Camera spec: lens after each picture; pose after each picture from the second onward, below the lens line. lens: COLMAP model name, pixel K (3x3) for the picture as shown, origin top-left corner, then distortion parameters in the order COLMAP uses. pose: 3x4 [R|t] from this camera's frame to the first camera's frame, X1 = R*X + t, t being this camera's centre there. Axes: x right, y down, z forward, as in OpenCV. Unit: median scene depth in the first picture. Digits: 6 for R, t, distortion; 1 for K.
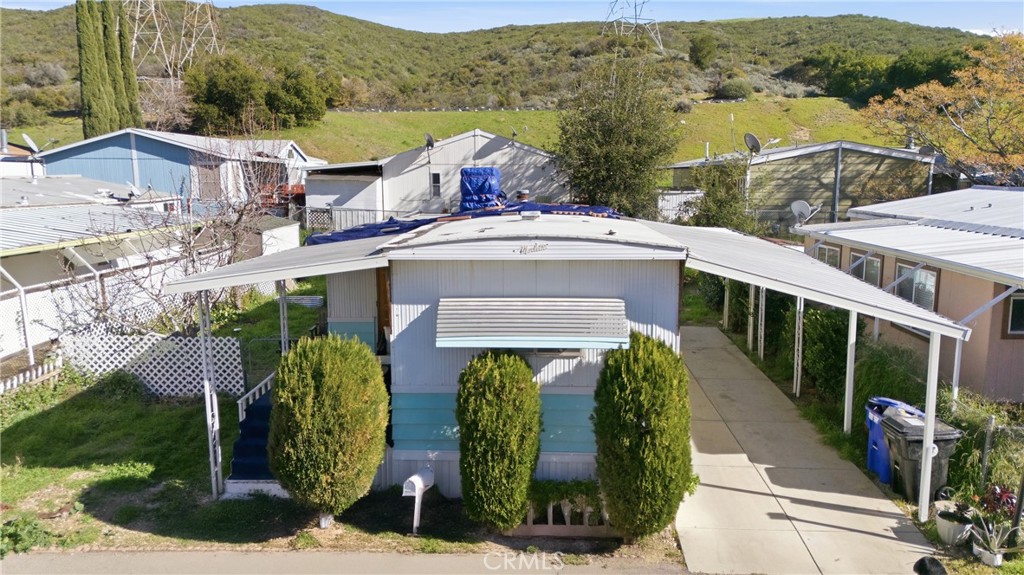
lens RADIAL K [[796.8, 0, 512.0], [0, 796.8, 287.5], [0, 0, 1]] dist [0.071517, -0.001805]
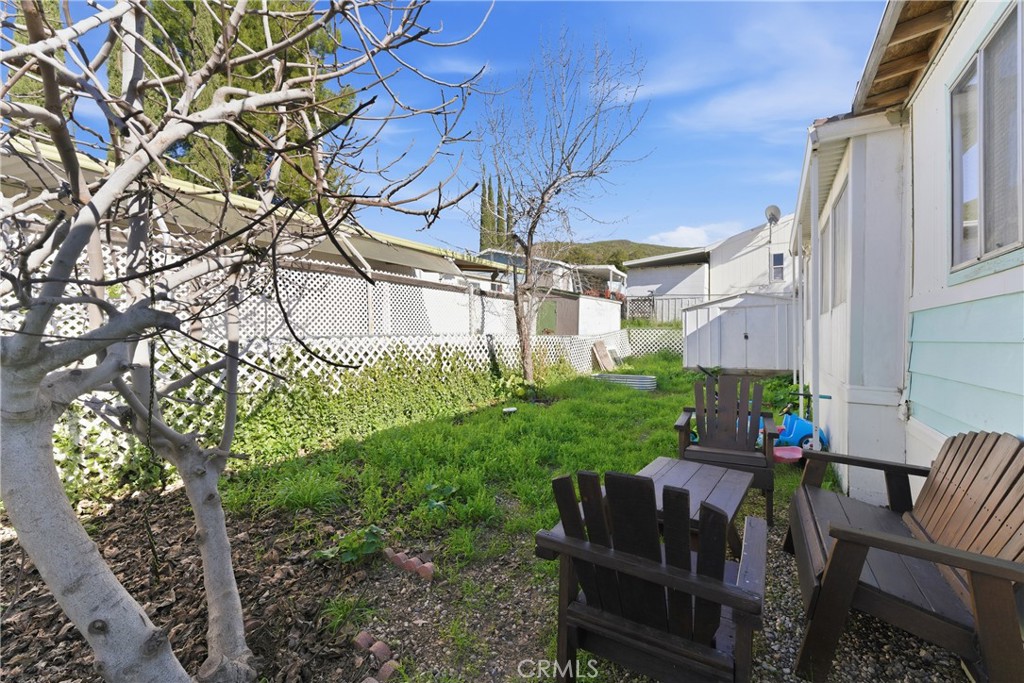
lens RADIAL K [[418.2, 0, 512.0], [0, 418.2, 341.5], [0, 0, 1]] dist [0.001258, 0.000386]
pose [[0.881422, 0.002272, -0.472325, -0.136770], [-0.067088, 0.990452, -0.120433, 0.026174], [0.467541, 0.137839, 0.873158, 0.485432]]
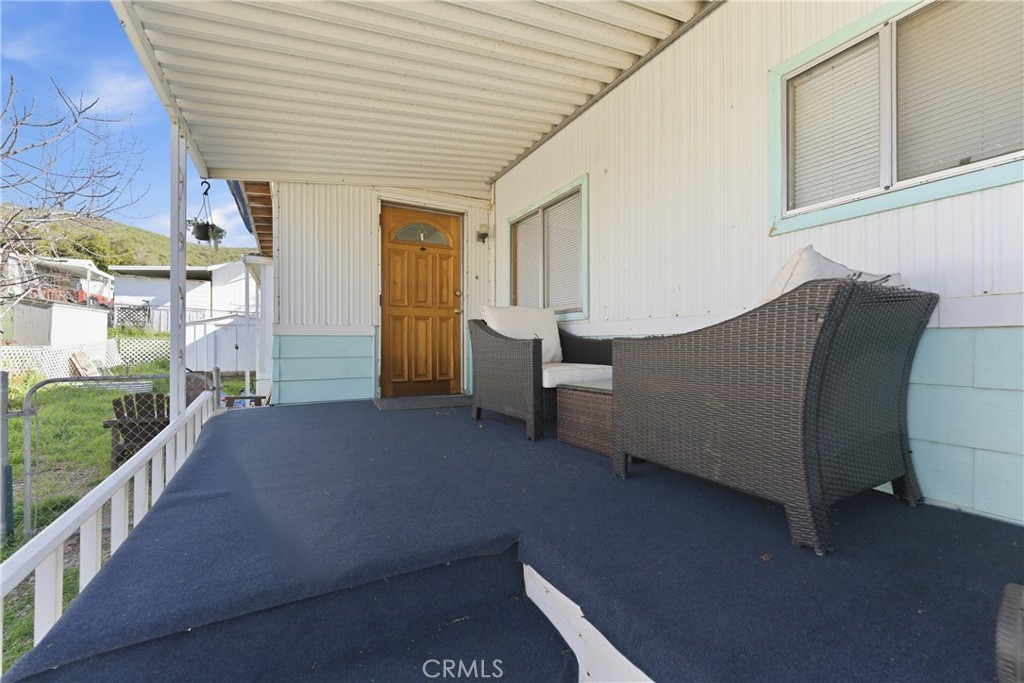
lens RADIAL K [[418.2, 0, 512.0], [0, 418.2, 341.5], [0, 0, 1]] dist [0.001258, 0.000386]
pose [[0.852765, 0.006481, 0.522254, -0.114141], [0.073167, 0.988581, -0.131738, 0.042511], [-0.517144, 0.150553, 0.842553, 0.345735]]
